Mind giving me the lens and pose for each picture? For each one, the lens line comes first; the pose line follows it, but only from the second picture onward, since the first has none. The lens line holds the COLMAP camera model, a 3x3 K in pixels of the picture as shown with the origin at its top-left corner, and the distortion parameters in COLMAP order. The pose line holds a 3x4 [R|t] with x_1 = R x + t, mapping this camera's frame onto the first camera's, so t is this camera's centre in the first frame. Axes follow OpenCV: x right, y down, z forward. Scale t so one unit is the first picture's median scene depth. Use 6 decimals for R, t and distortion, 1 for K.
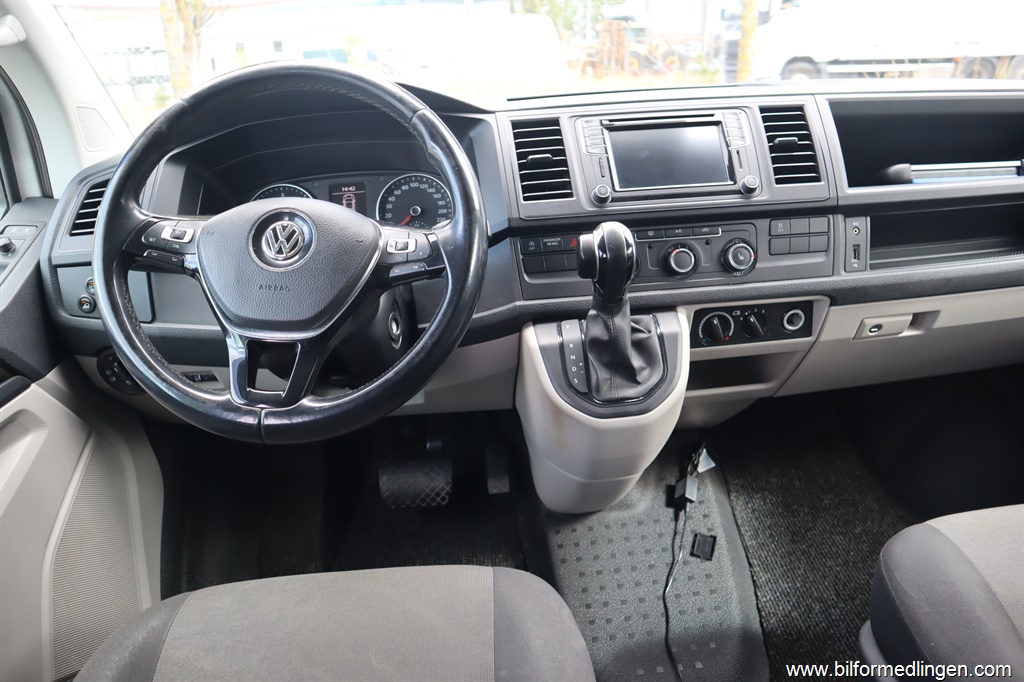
lens RADIAL K [[702.3, 0, 512.0], [0, 702.3, 341.0], [0, 0, 1]] dist [-0.056523, -0.001286]
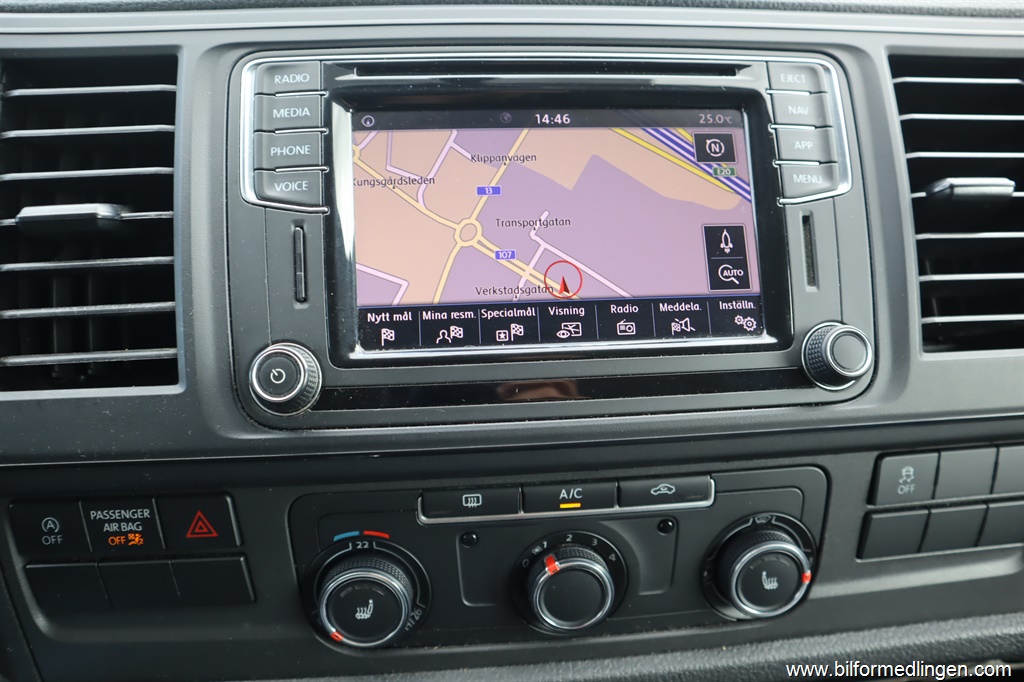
lens RADIAL K [[702.3, 0, 512.0], [0, 702.3, 341.0], [0, 0, 1]] dist [-0.056523, -0.001286]
pose [[0.997756, 0.049660, 0.044908, 0.195848], [-0.056858, 0.982631, 0.176646, -0.265874], [-0.035355, -0.178803, 0.983249, 0.718843]]
